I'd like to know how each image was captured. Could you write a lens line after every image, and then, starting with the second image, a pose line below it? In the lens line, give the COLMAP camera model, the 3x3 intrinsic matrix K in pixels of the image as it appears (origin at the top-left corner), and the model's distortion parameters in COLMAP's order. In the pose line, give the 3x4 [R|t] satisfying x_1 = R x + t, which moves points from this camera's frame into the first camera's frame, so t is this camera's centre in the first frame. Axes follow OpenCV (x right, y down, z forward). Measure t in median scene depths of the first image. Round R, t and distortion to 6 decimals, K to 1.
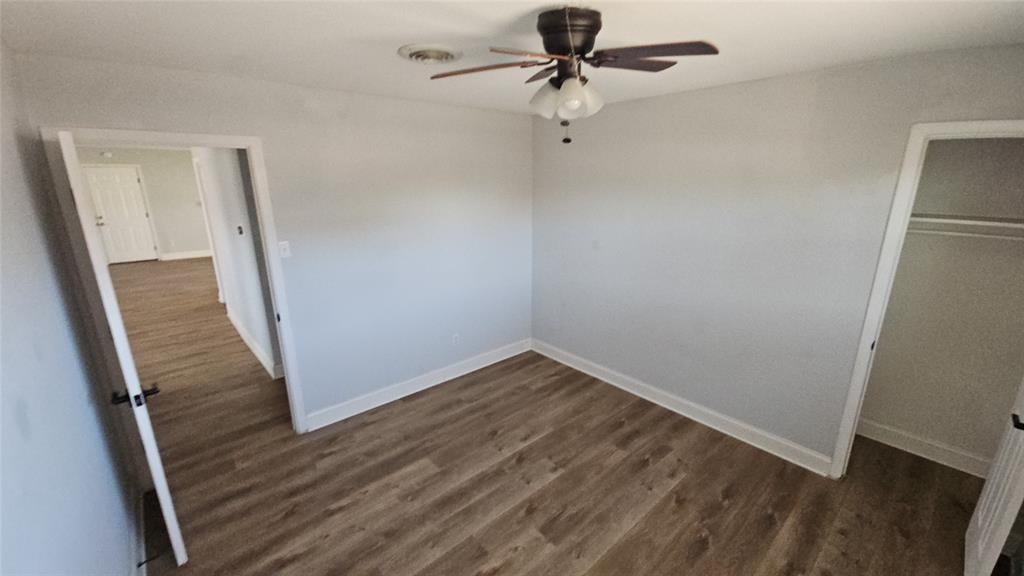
lens RADIAL K [[413.2, 0, 528.3], [0, 413.2, 291.4], [0, 0, 1]] dist [0.008338, -0.005581]
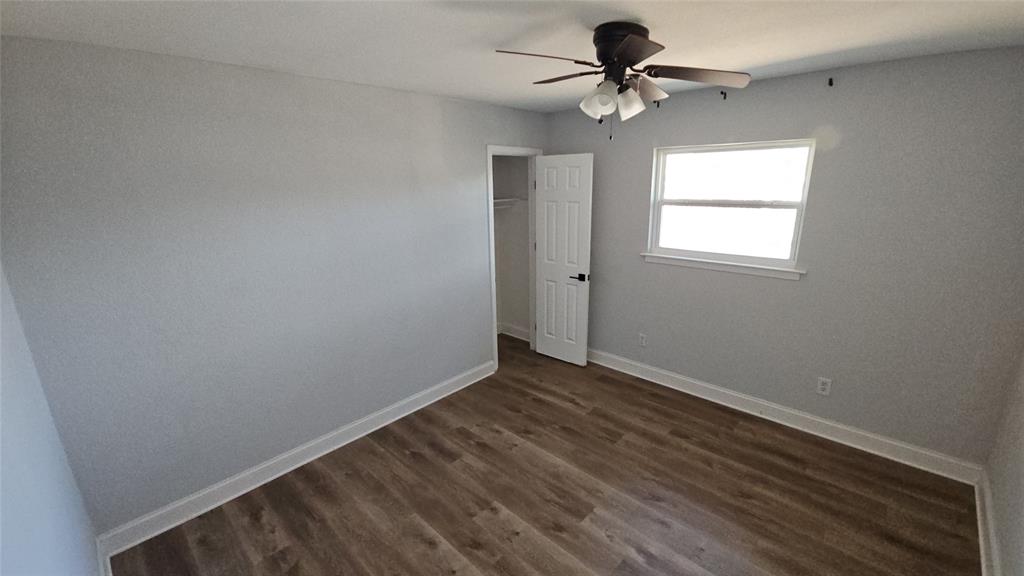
lens RADIAL K [[413.2, 0, 512.6], [0, 413.2, 289.3], [0, 0, 1]] dist [0.008338, -0.005581]
pose [[-0.072639, -0.254109, 0.964444, -0.645798], [0.285094, 0.921360, 0.264230, -0.208947], [-0.955743, 0.294150, 0.005518, 0.805136]]
